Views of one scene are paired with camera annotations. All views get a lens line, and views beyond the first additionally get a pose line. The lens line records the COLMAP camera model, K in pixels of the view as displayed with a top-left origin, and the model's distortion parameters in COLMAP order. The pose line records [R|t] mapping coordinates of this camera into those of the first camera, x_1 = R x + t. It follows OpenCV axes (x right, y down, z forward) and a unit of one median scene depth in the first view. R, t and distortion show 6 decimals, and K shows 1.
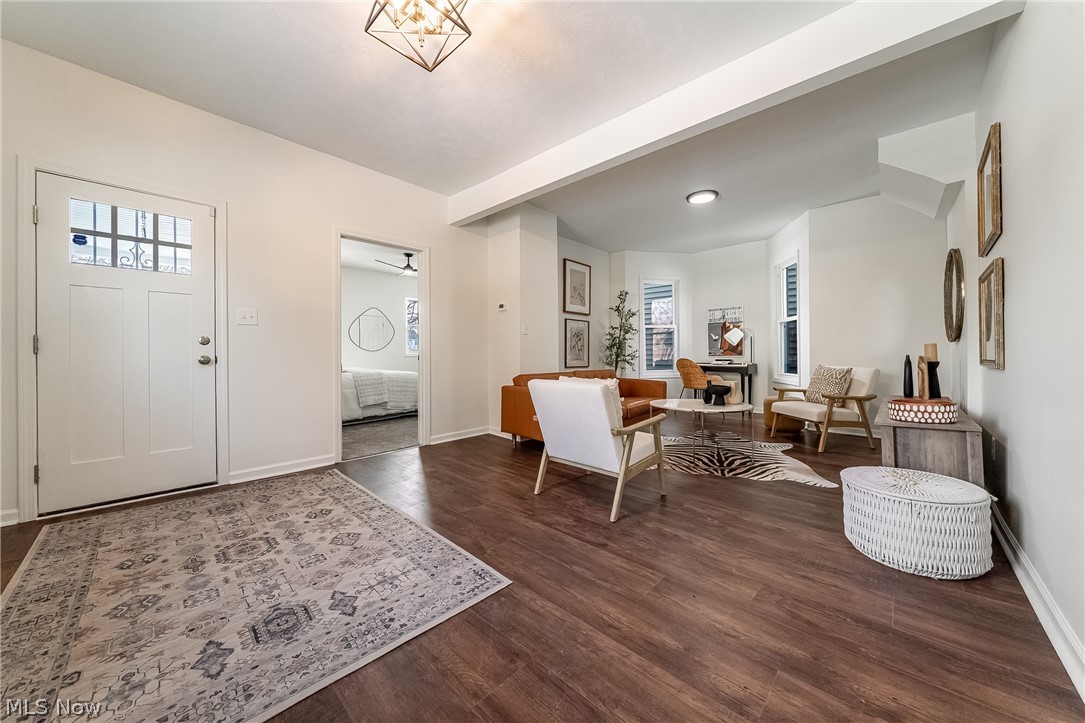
lens RADIAL K [[373.6, 0, 534.8], [0, 373.6, 354.9], [0, 0, 1]] dist [-0.007821, 0.001036]
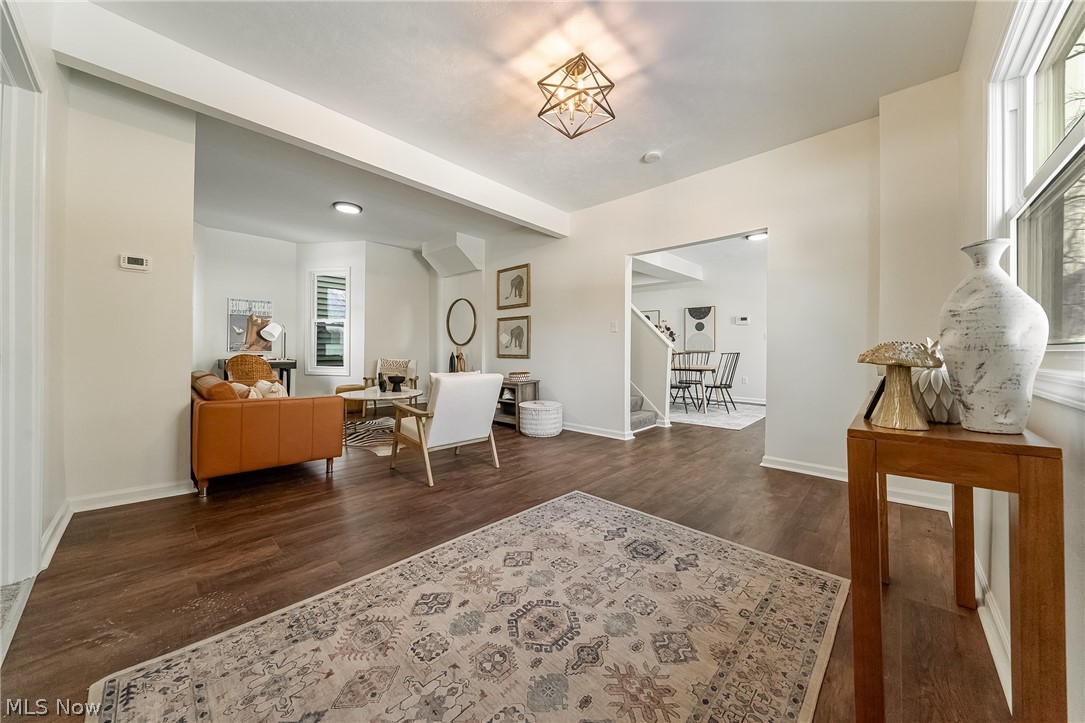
lens RADIAL K [[373.6, 0, 533.4], [0, 373.6, 354.4], [0, 0, 1]] dist [-0.007821, 0.001036]
pose [[0.017875, -0.008032, 0.999808, -1.511056], [-0.008413, 0.999931, 0.008183, -0.010377], [-0.999805, -0.008558, 0.017806, 1.019973]]
